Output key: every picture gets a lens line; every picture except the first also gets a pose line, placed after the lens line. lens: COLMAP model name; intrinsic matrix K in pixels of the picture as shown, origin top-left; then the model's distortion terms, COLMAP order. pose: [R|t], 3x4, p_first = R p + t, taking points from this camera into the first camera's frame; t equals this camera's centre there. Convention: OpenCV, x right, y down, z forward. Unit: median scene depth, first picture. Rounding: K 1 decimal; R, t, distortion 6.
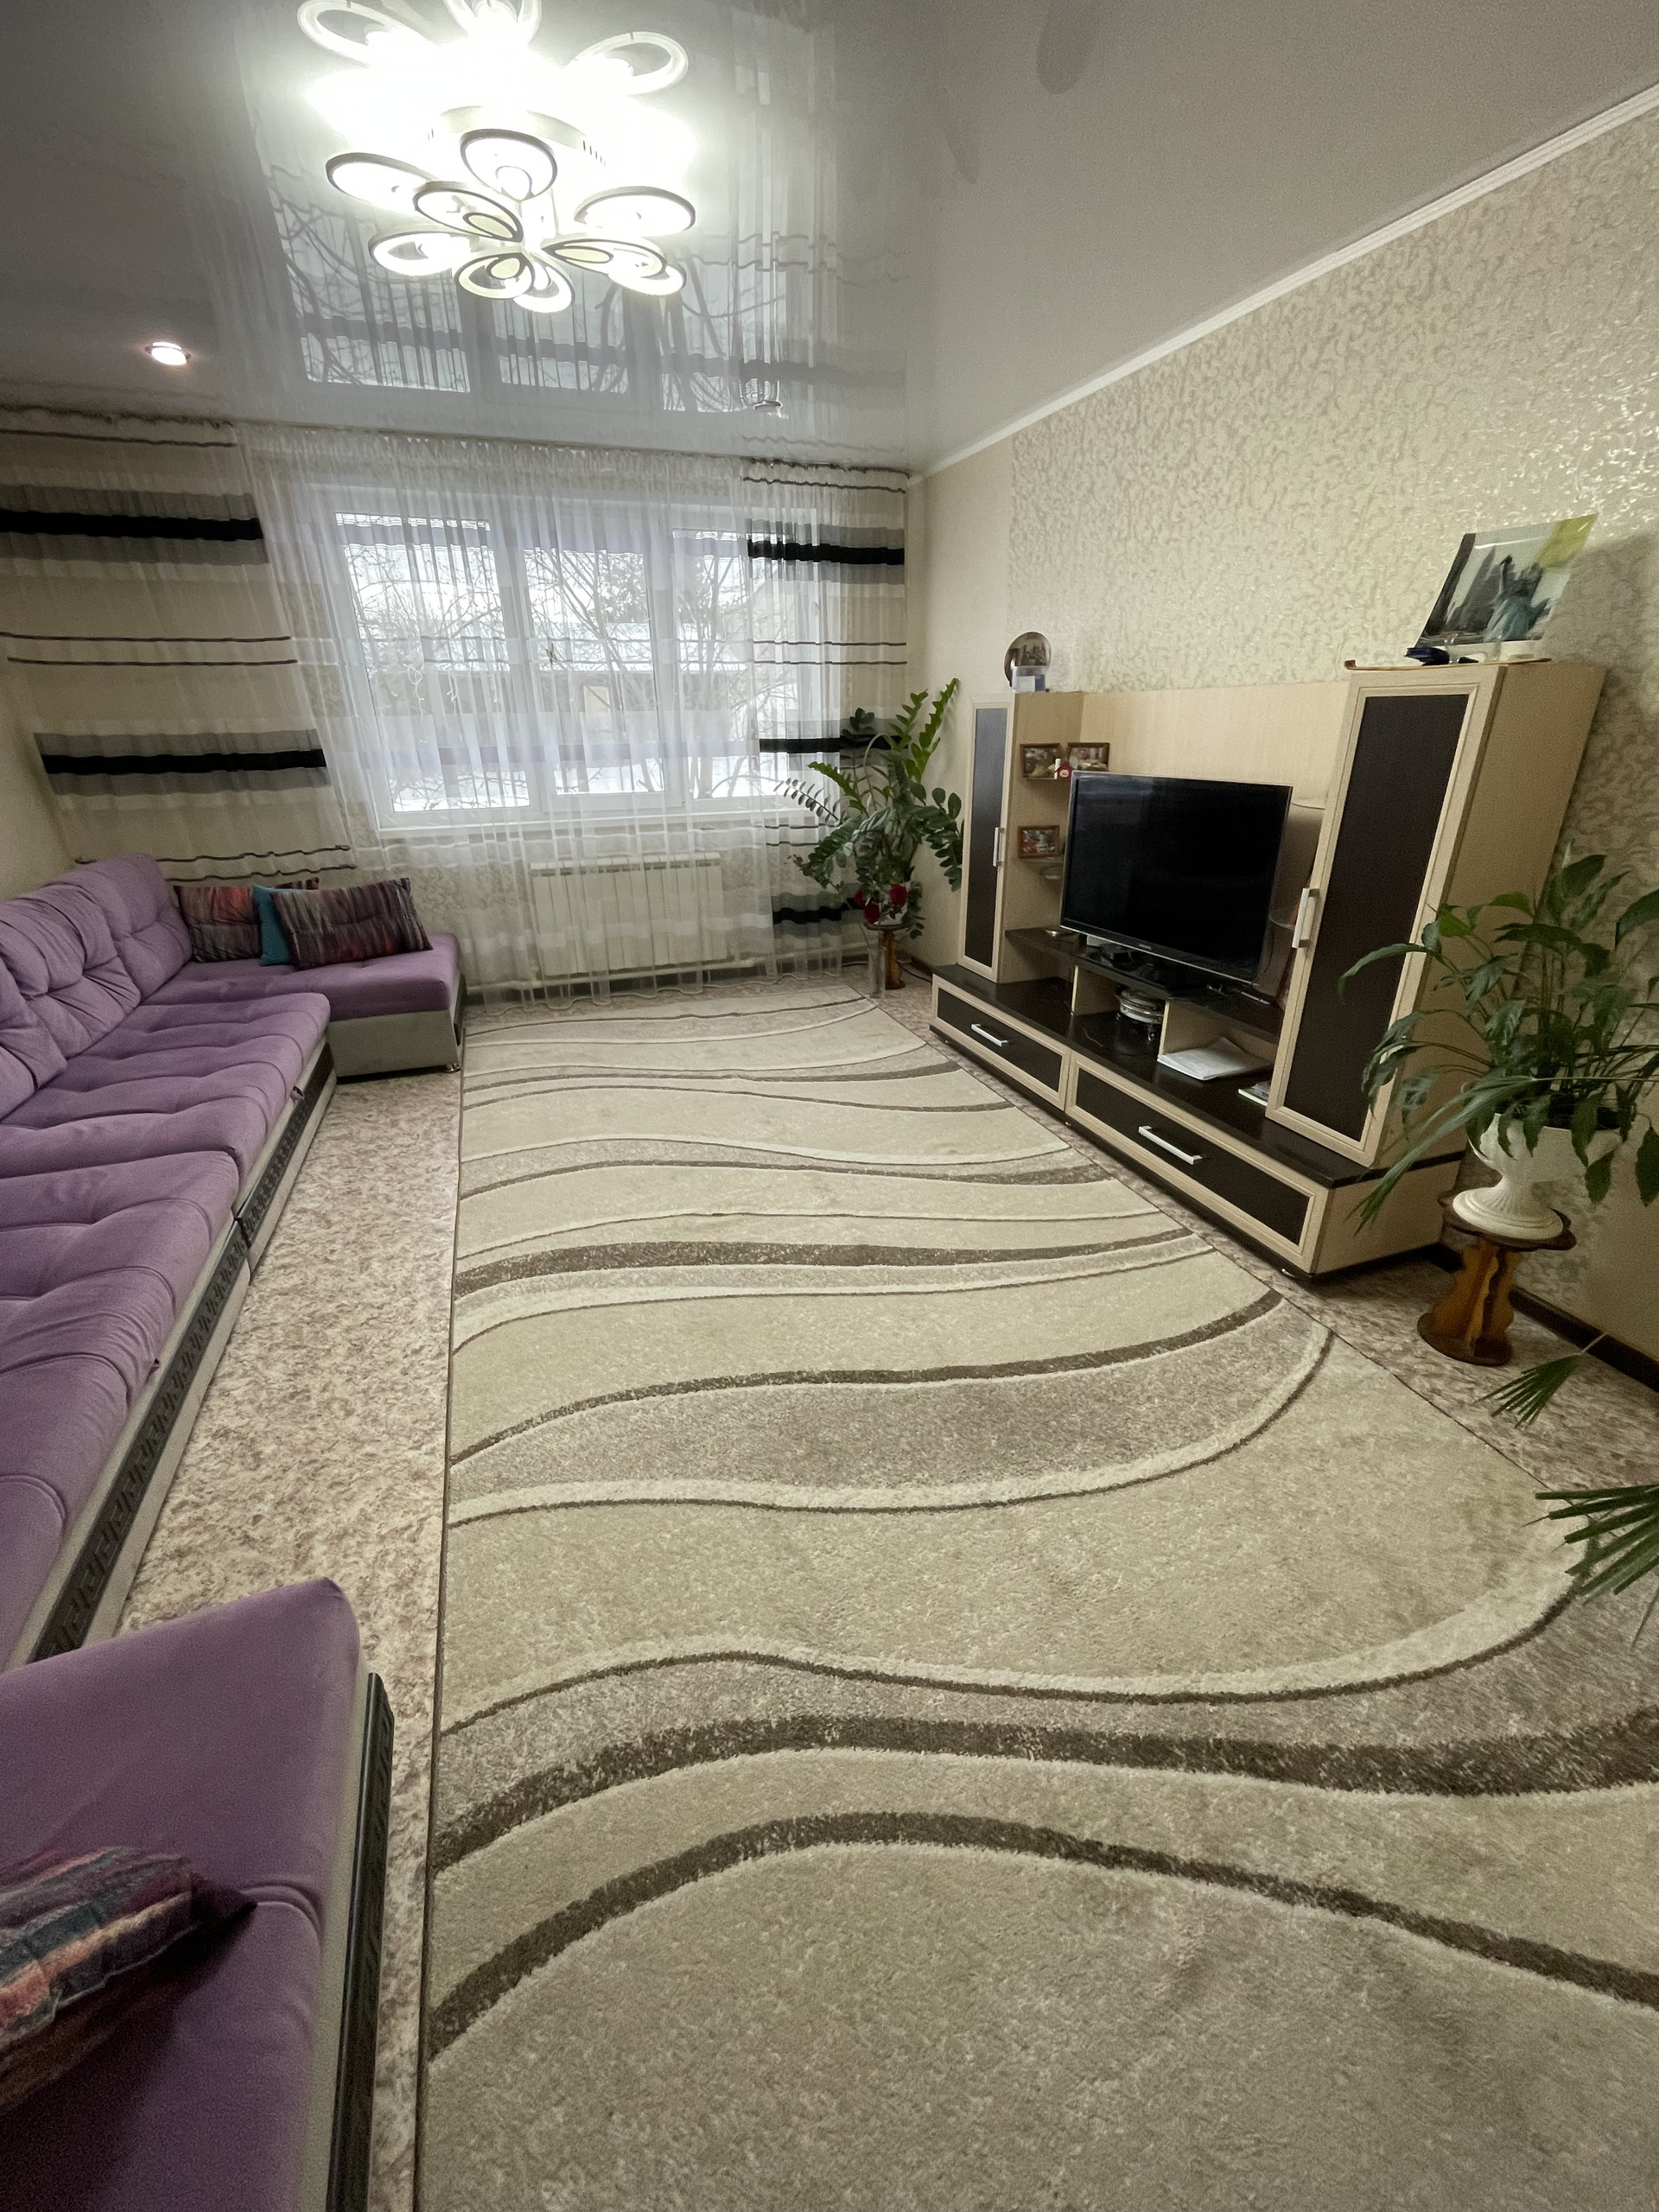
lens RADIAL K [[901.5, 0, 834.6], [0, 901.5, 1106.4], [0, 0, 1]] dist [-0.002105, 0.000114]
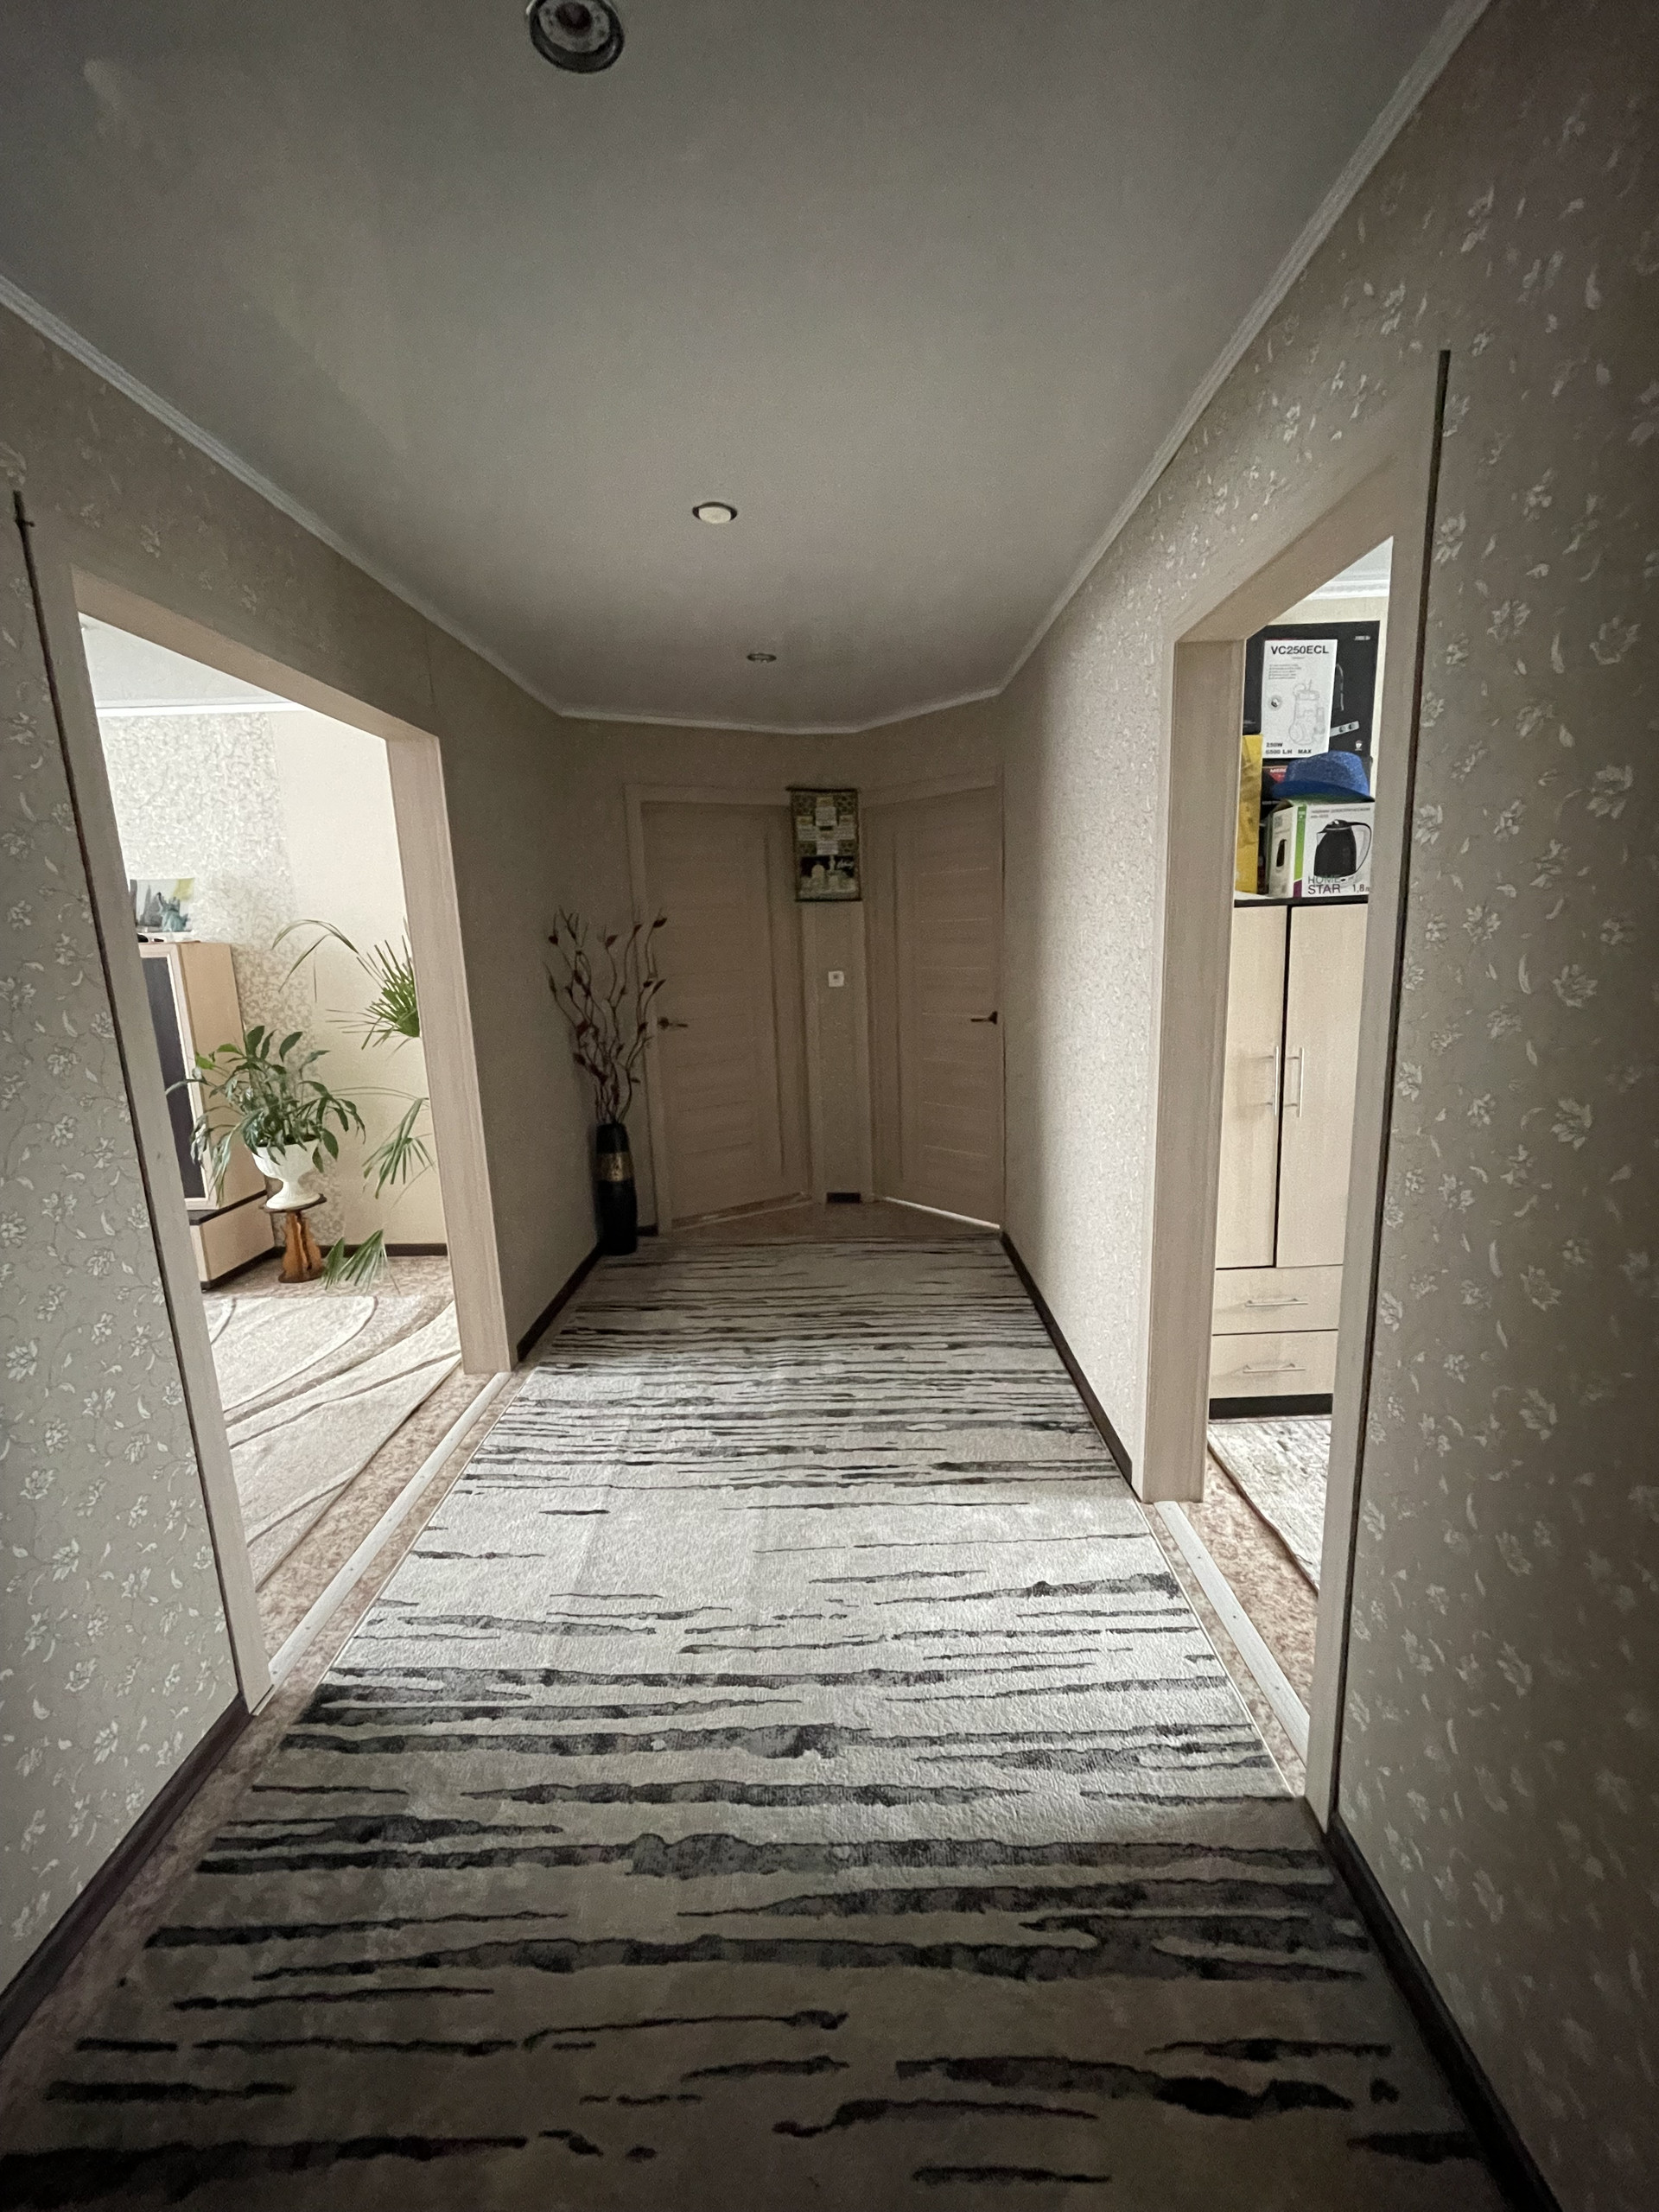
lens RADIAL K [[901.5, 0, 834.6], [0, 901.5, 1106.4], [0, 0, 1]] dist [-0.002105, 0.000114]
pose [[0.354664, -0.178998, 0.917700, -0.642261], [0.387197, 0.921505, 0.030101, 0.348752], [-0.851053, 0.344655, 0.396132, -0.910811]]
